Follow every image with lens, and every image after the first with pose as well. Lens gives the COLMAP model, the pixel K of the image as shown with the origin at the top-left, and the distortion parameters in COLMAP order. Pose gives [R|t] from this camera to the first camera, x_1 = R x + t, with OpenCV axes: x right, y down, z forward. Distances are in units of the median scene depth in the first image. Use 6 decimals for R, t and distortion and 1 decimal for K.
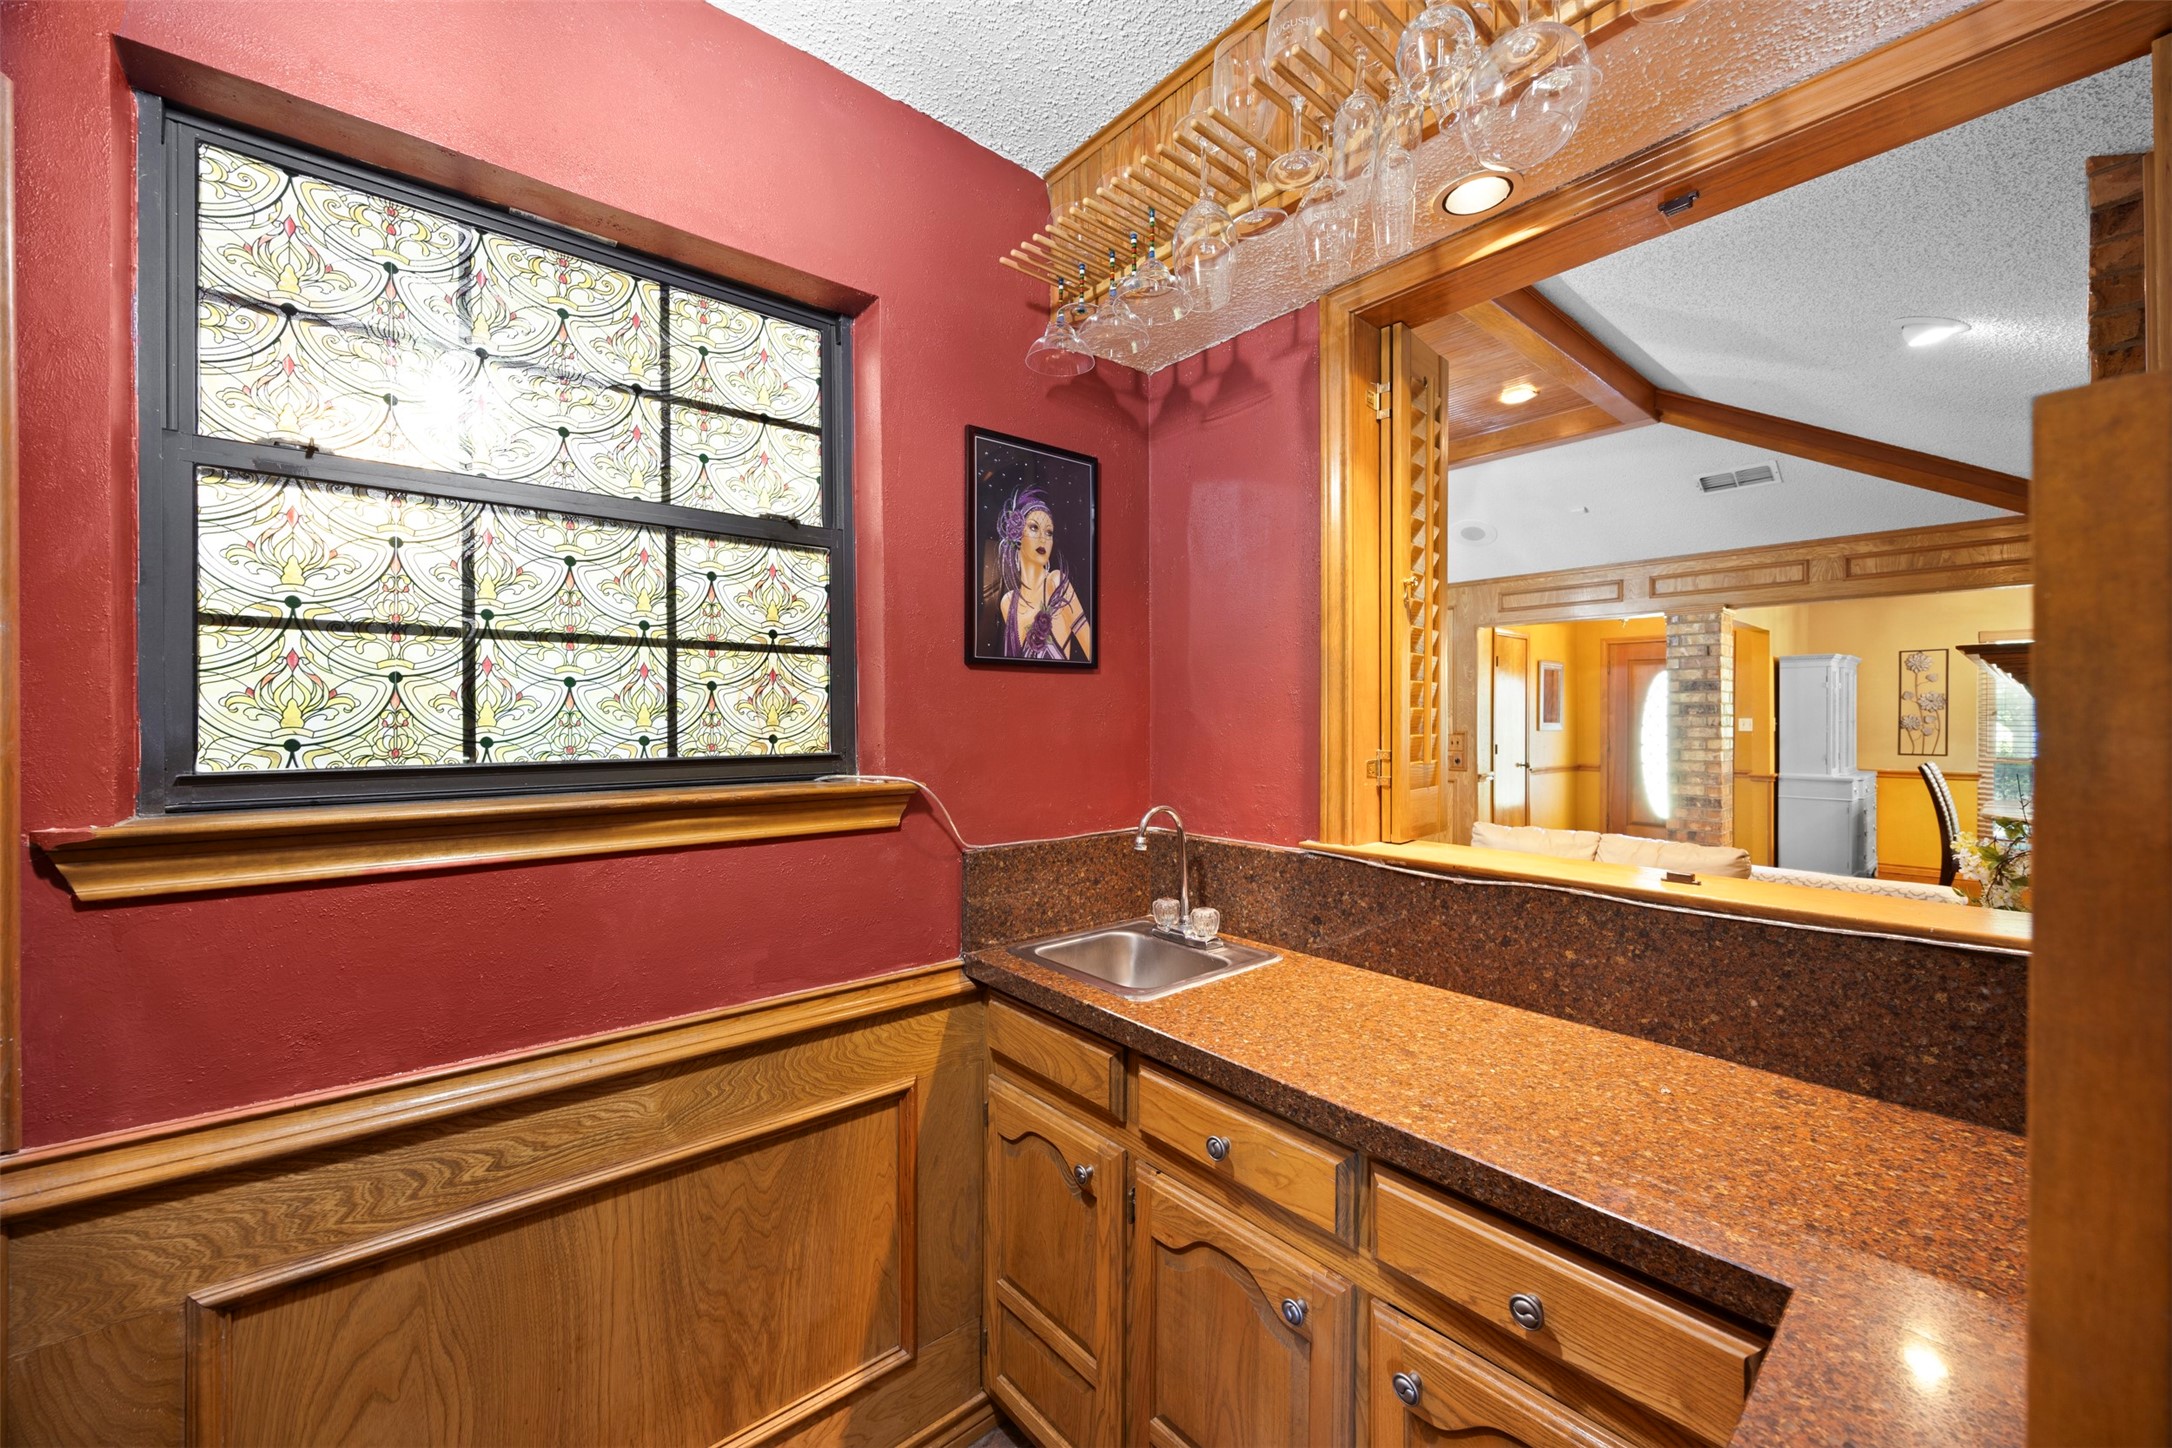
lens RADIAL K [[831.4, 0, 1090.9], [0, 831.4, 723.8], [0, 0, 1]] dist [-0.004037, 0.000183]
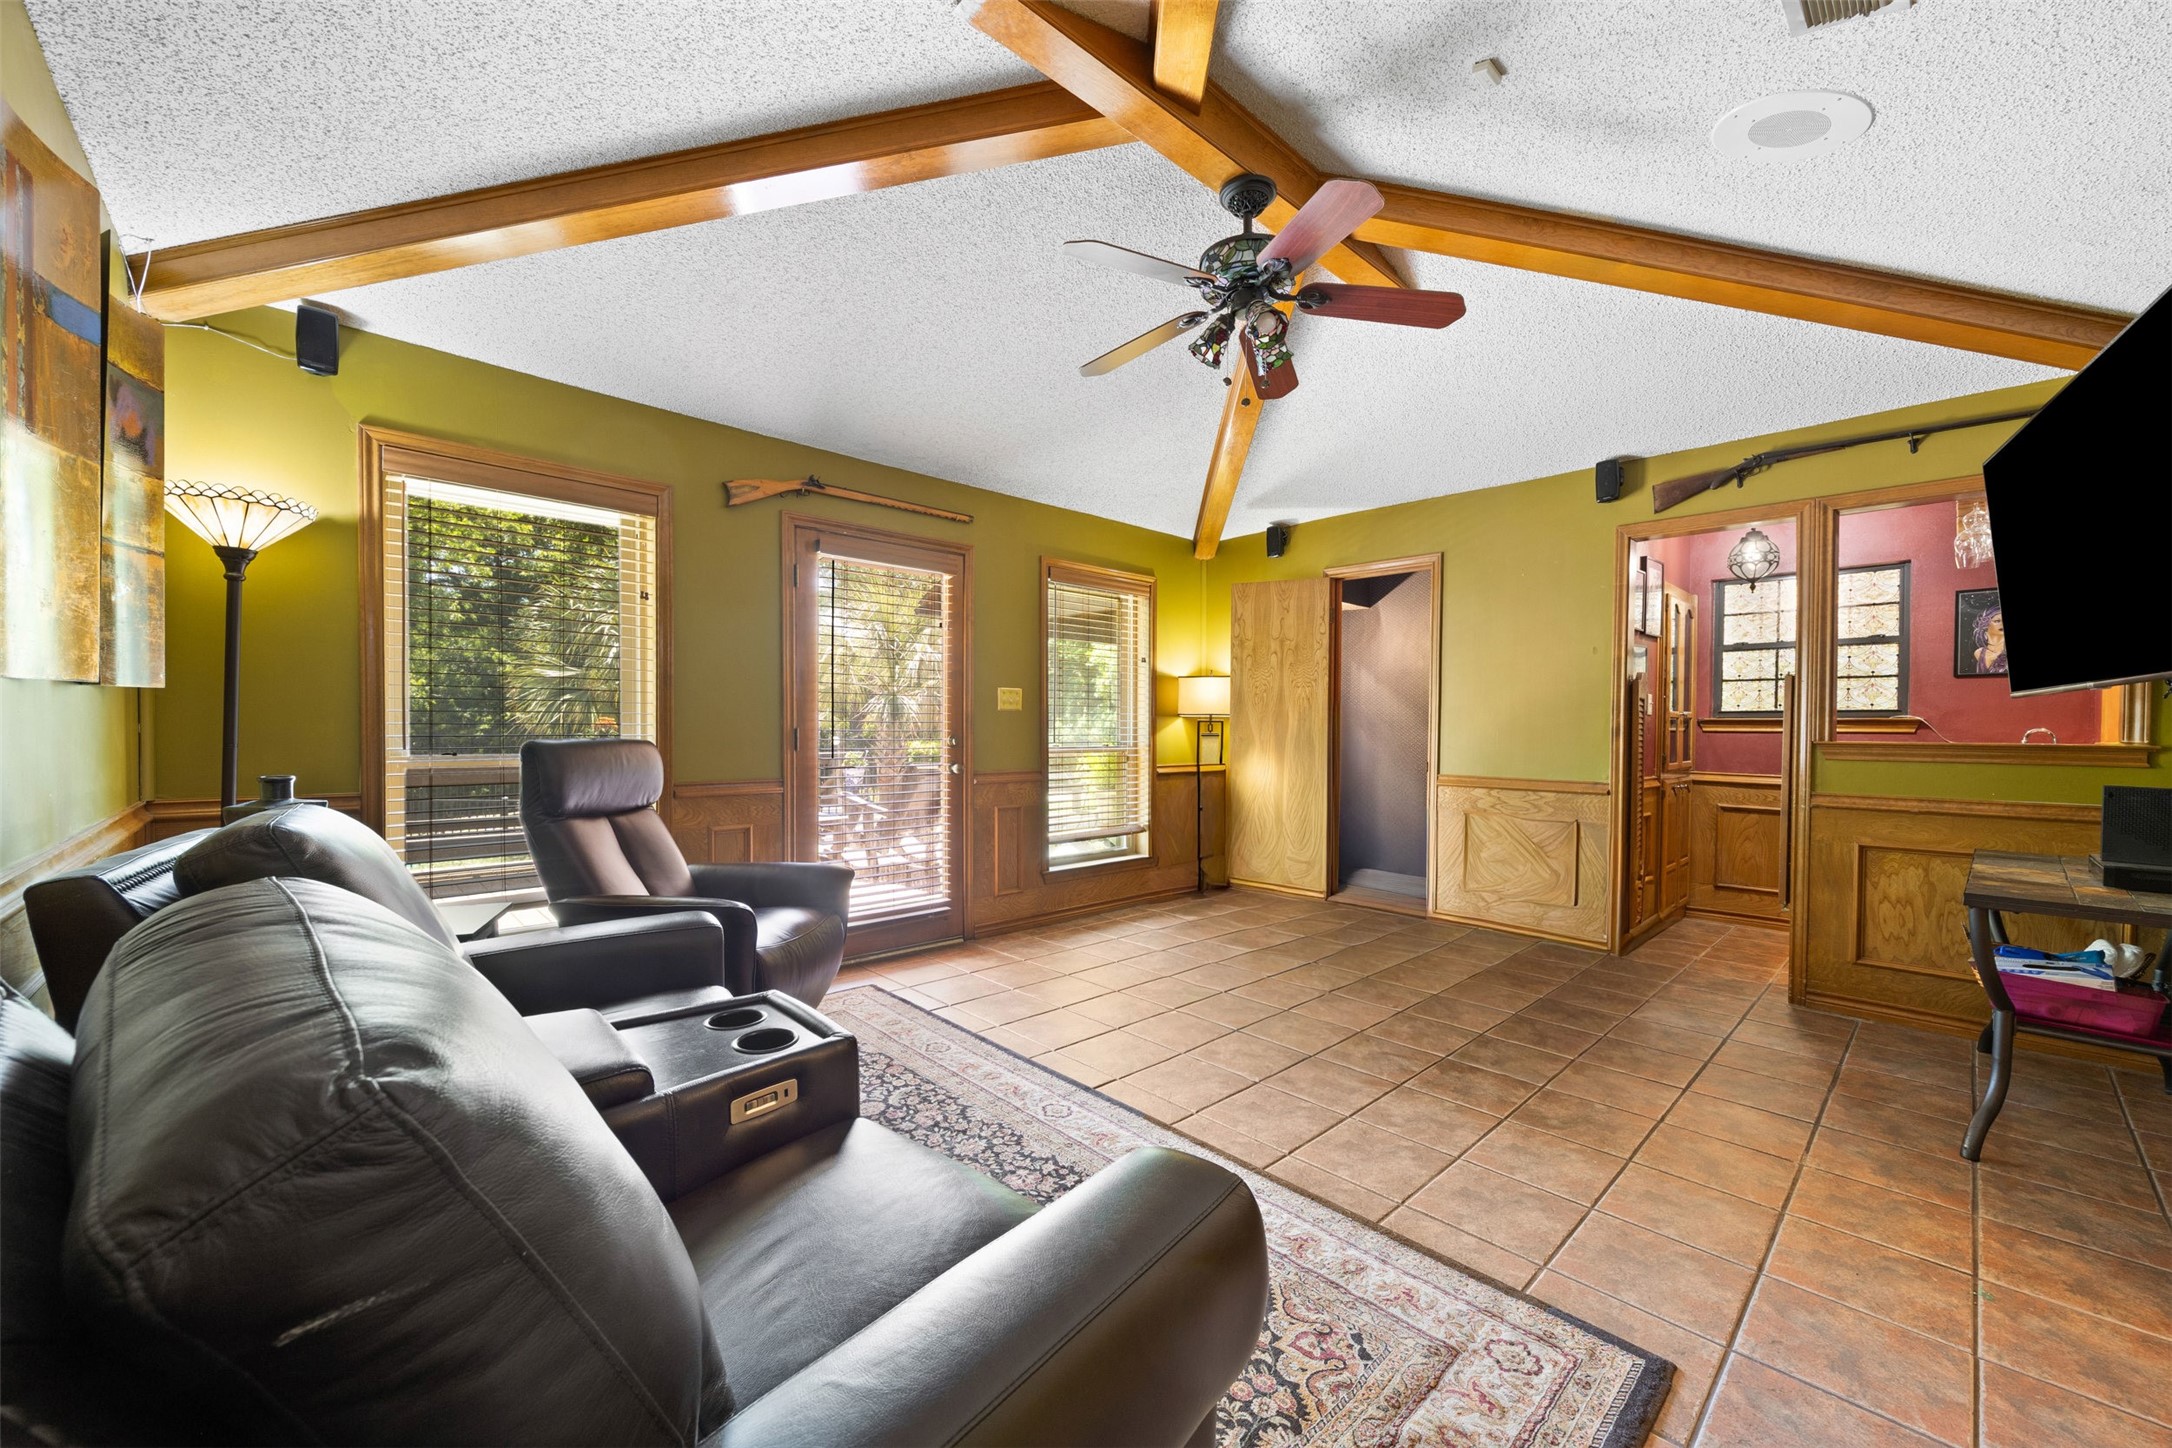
lens RADIAL K [[831.4, 0, 1089.7], [0, 831.4, 732.4], [0, 0, 1]] dist [-0.004037, 0.000183]
pose [[0.050078, 0.011731, -0.998676, 2.588778], [-0.013337, 0.999850, 0.011076, 0.127082], [0.998656, 0.012764, 0.050227, -2.124416]]
